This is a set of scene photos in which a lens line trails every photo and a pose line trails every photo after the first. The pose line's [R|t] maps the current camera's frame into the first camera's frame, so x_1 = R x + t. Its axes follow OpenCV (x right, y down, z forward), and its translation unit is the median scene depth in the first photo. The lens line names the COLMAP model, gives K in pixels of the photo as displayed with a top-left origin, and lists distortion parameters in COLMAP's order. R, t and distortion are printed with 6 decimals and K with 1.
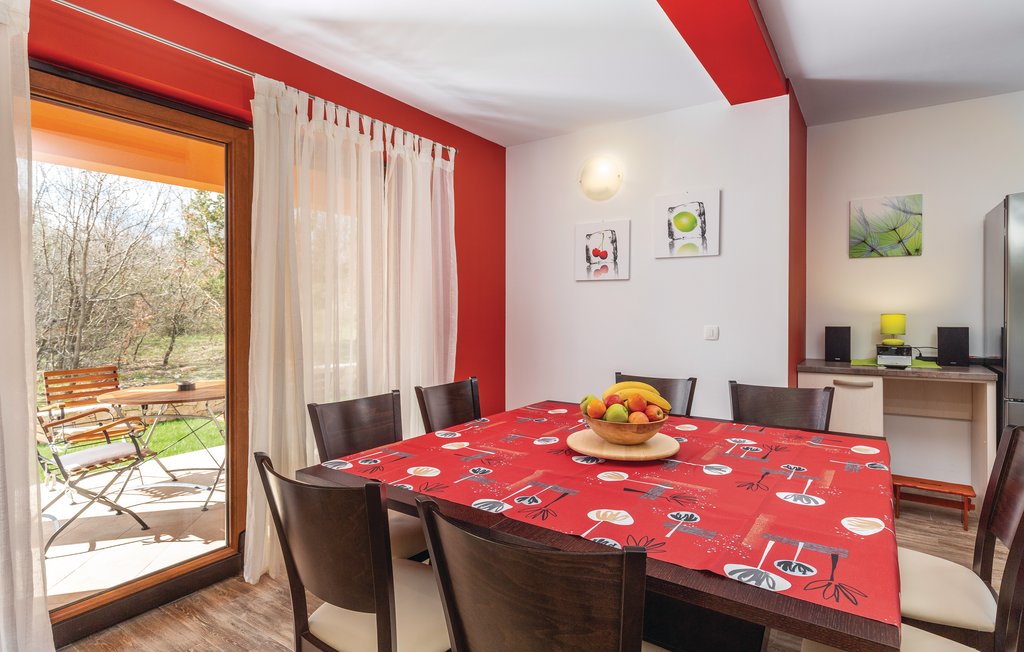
lens RADIAL K [[537.1, 0, 512.0], [0, 537.1, 326.0], [0, 0, 1]] dist [-0.000304, -0.000094]
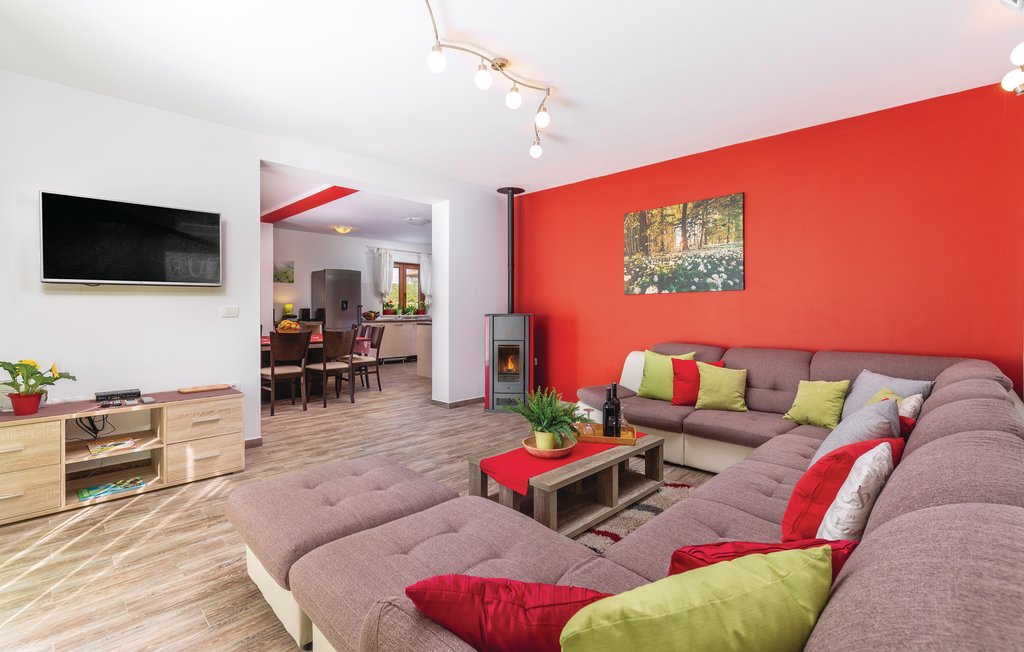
lens RADIAL K [[456.0, 0, 513.6], [0, 456.0, 315.2], [0, 0, 1]] dist [0.001525, -0.000043]
pose [[0.186004, -0.007686, 0.982519, -1.362472], [0.008222, 0.999947, 0.006265, 0.030662], [-0.982514, 0.006913, 0.186058, -0.569113]]
